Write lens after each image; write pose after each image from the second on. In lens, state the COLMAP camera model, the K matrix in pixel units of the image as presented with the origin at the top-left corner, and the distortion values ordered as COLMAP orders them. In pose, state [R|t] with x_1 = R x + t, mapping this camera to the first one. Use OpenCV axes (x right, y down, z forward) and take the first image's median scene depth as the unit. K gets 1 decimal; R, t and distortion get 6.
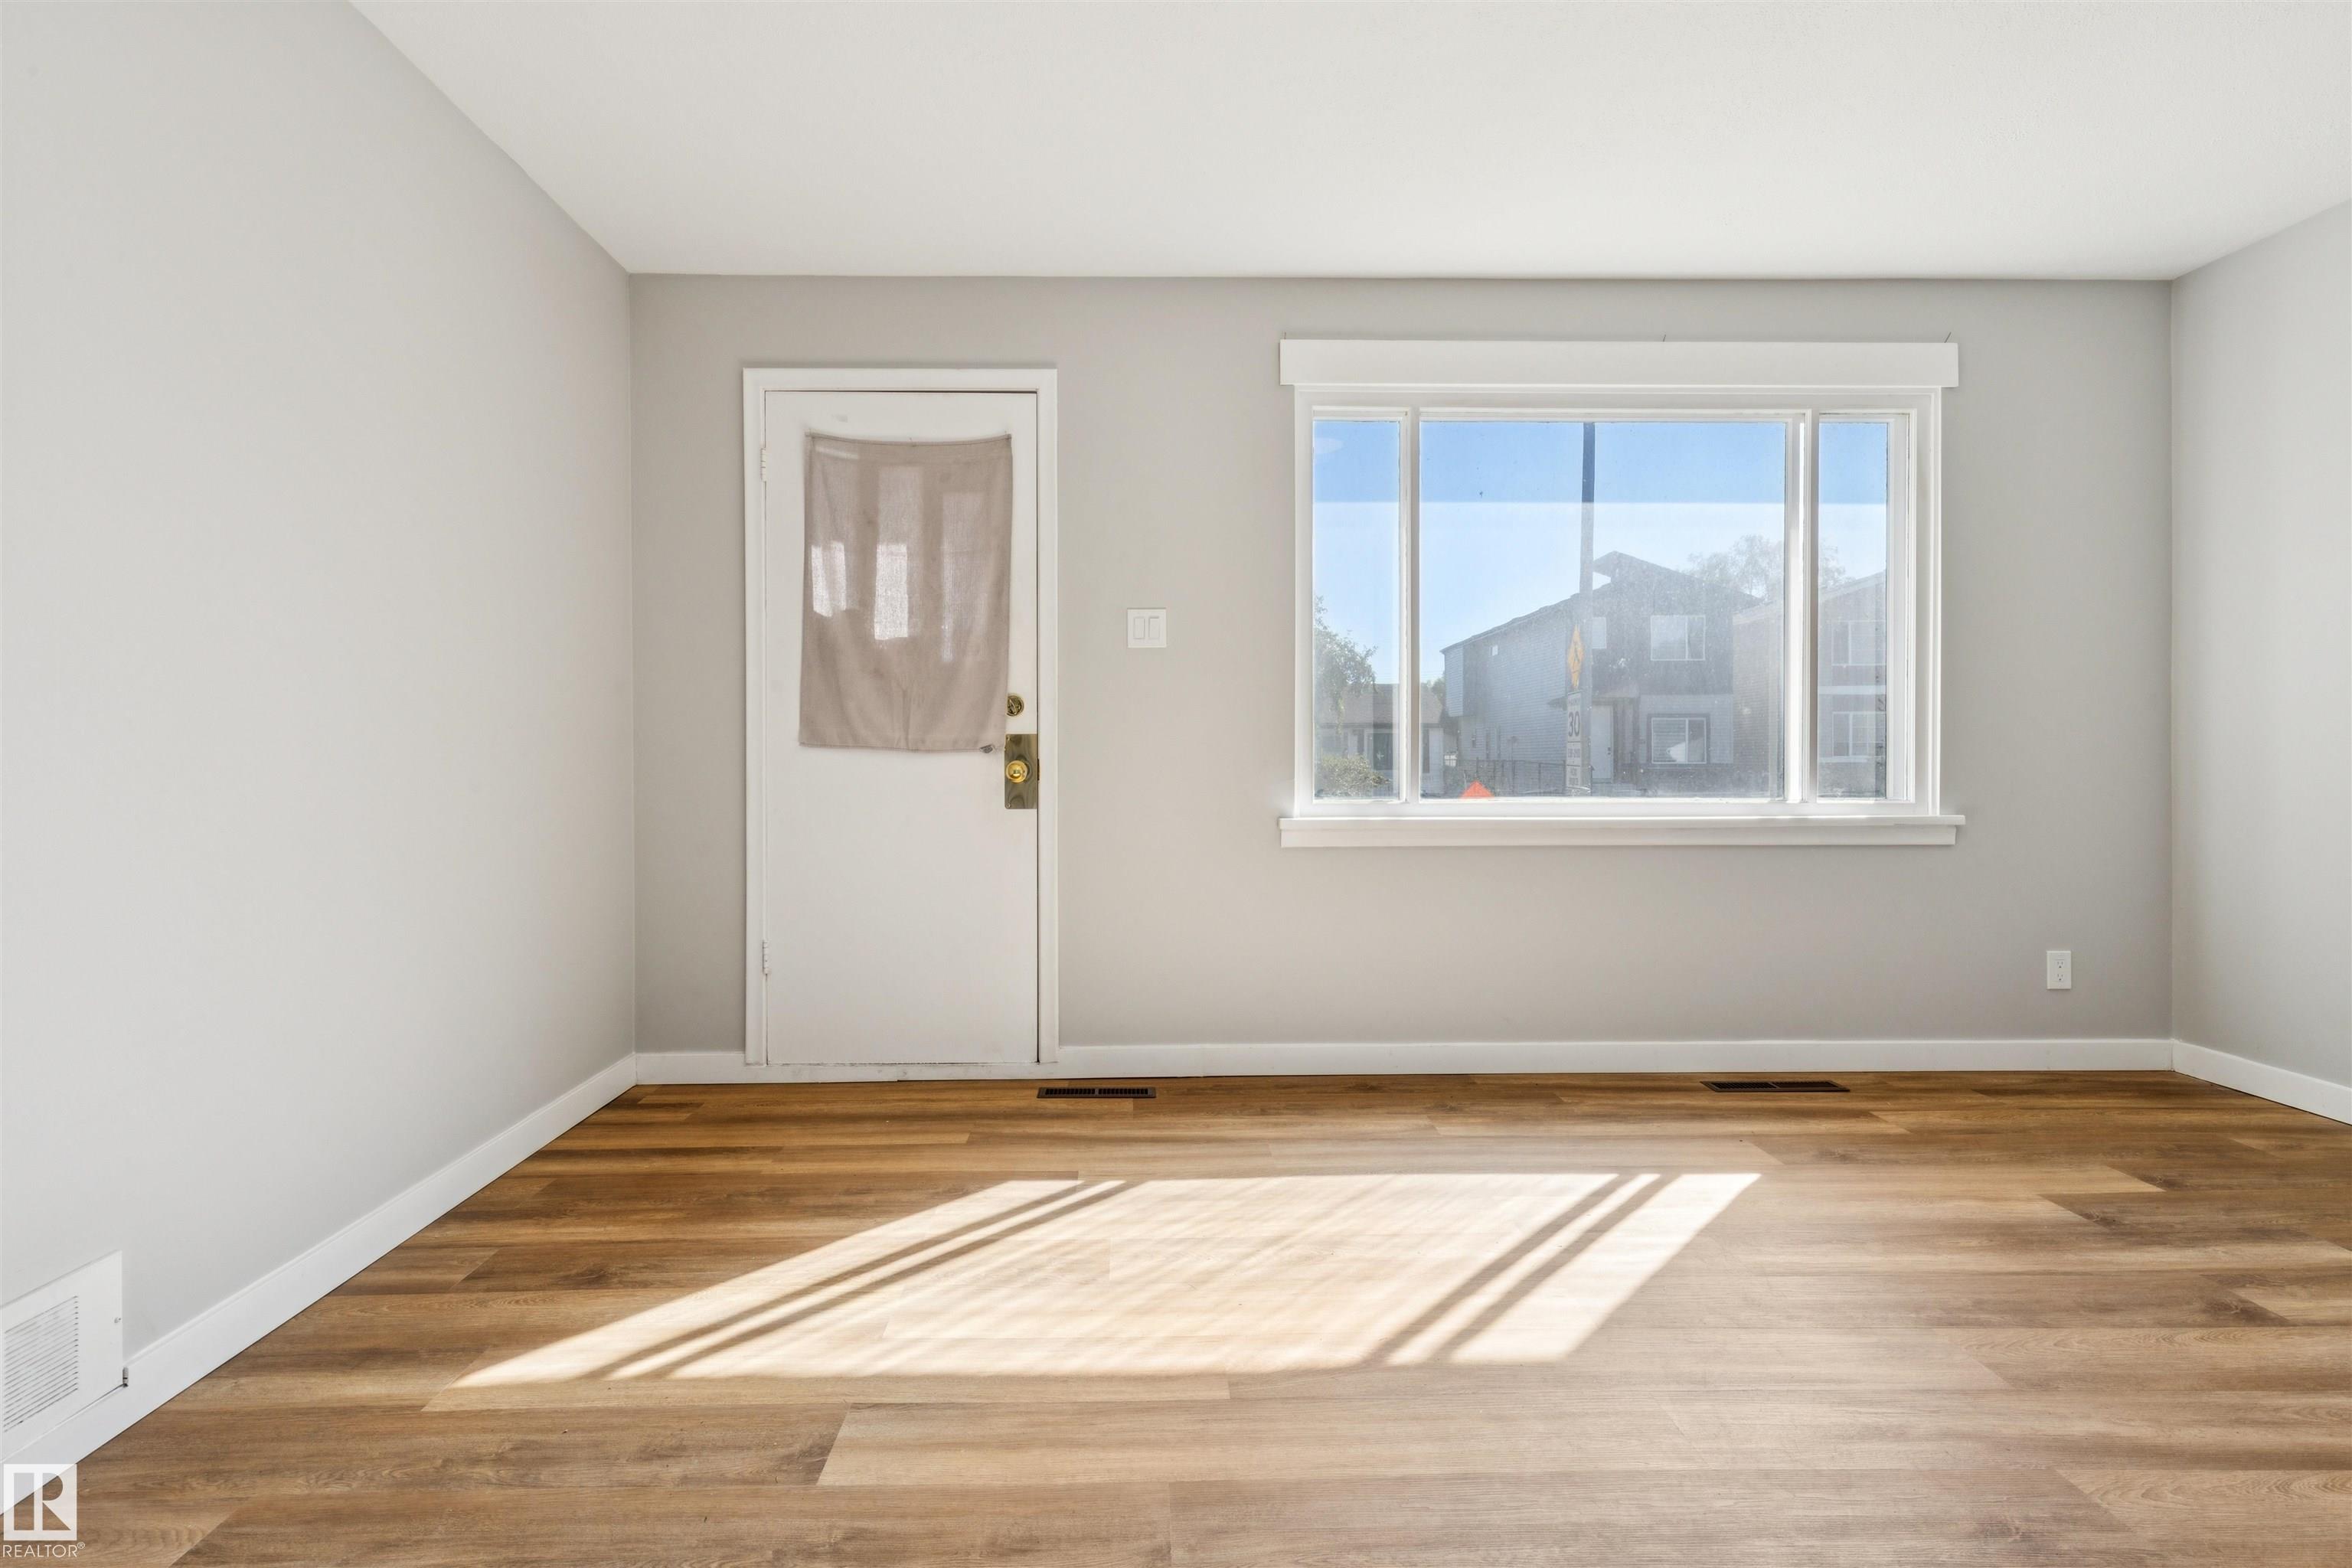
lens RADIAL K [[1061.9, 0, 1163.5], [0, 1061.9, 748.3], [0, 0, 1]] dist [0.002350, -0.000474]
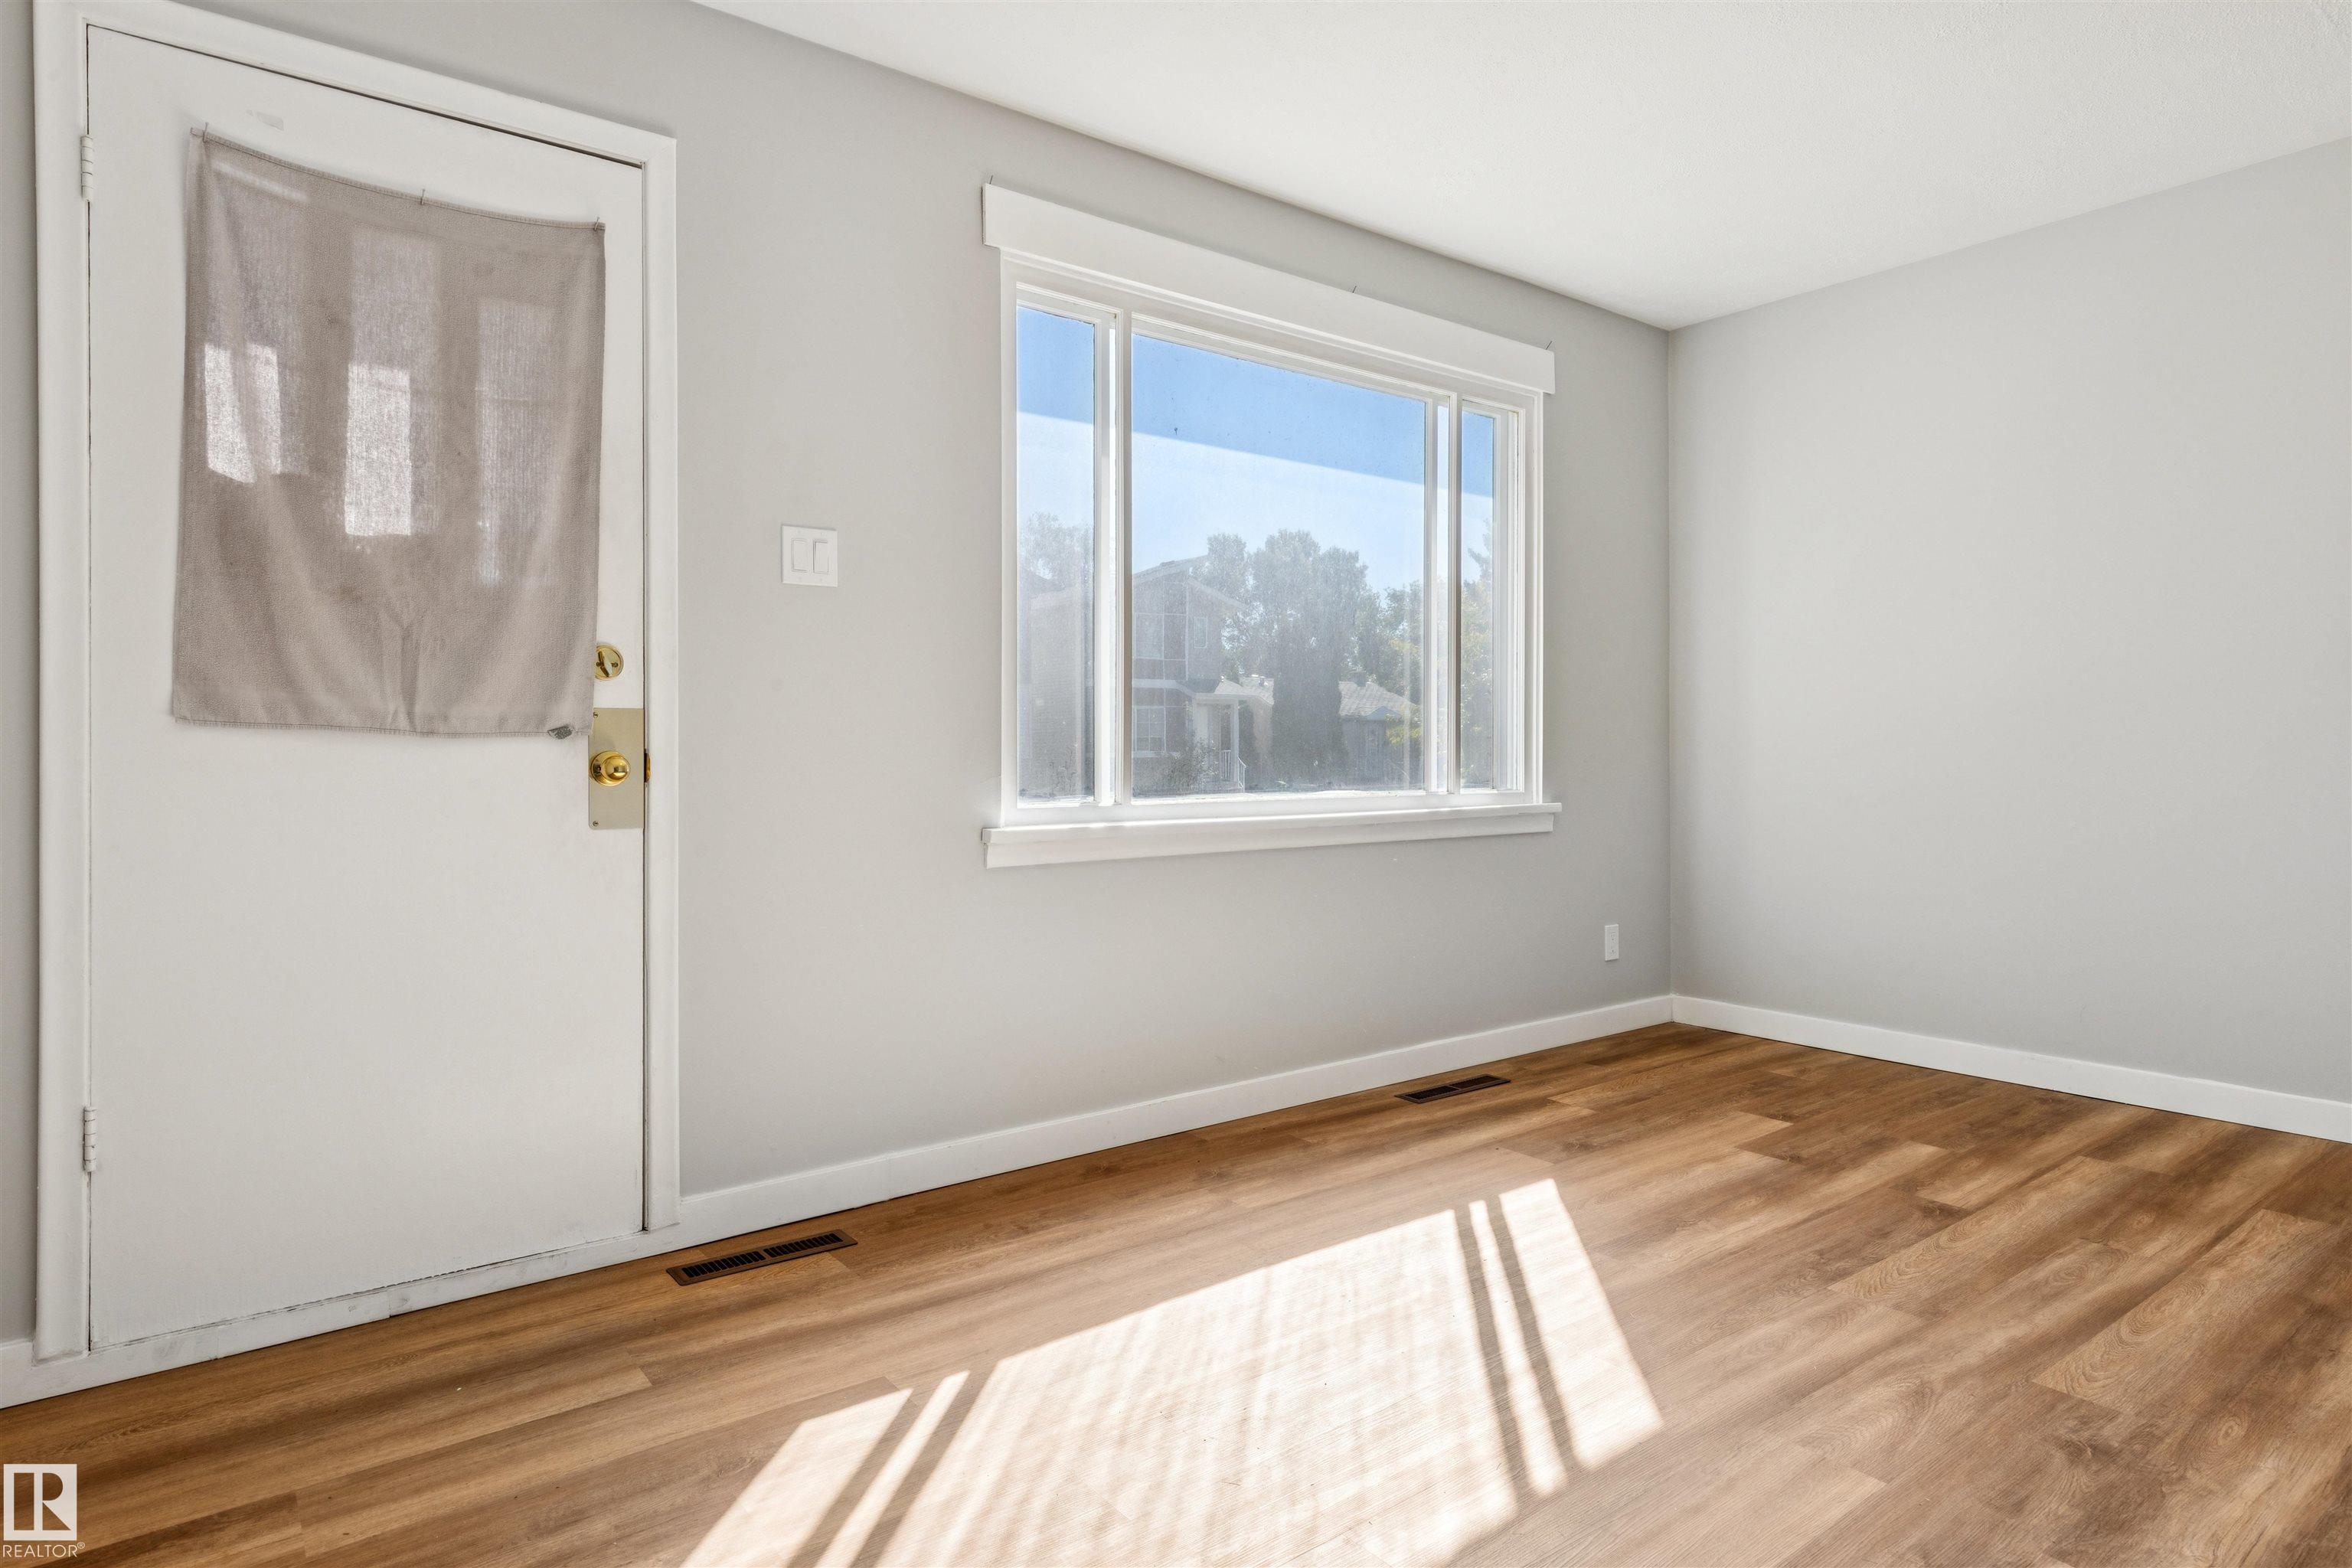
lens RADIAL K [[1292.4, 0, 1175.3], [0, 1292.4, 740.5], [0, 0, 1]] dist [0.000317, -0.000737]
pose [[0.810848, 0.004494, 0.585239, -0.314087], [-0.003651, 0.999990, -0.002621, 0.006118], [-0.585245, -0.000011, 0.810857, 0.195249]]
